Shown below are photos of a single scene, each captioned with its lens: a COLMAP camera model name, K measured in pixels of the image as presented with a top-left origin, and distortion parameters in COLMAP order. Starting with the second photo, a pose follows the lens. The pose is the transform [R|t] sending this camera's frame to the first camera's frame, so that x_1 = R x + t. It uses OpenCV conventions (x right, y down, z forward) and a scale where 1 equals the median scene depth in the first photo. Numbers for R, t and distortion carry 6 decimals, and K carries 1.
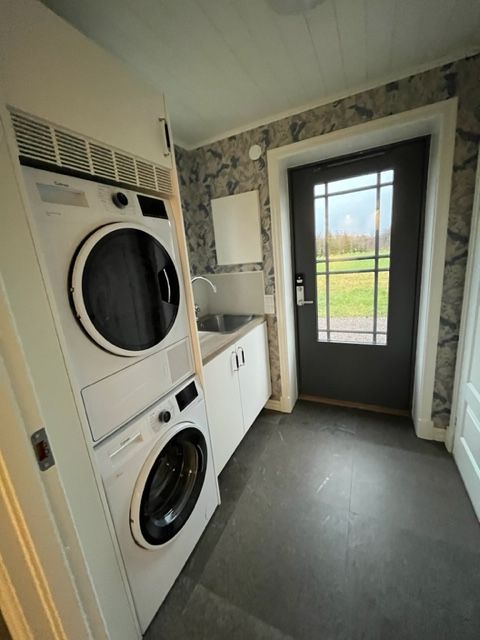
lens RADIAL K [[257.9, 0, 238.3], [0, 257.9, 317.8], [0, 0, 1]] dist [0.000146, -0.000168]
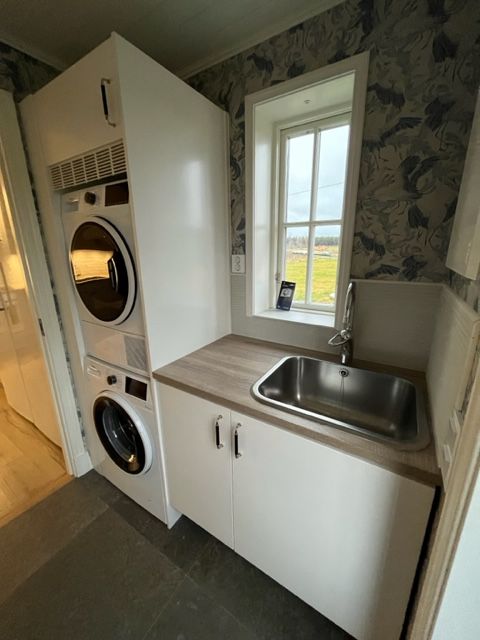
lens RADIAL K [[257.9, 0, 238.3], [0, 257.9, 317.8], [0, 0, 1]] dist [0.000146, -0.000168]
pose [[-0.107179, 0.352629, -0.929605, 0.634913], [-0.204246, 0.907240, 0.367694, -0.420305], [0.973035, 0.229277, -0.025214, 1.459609]]
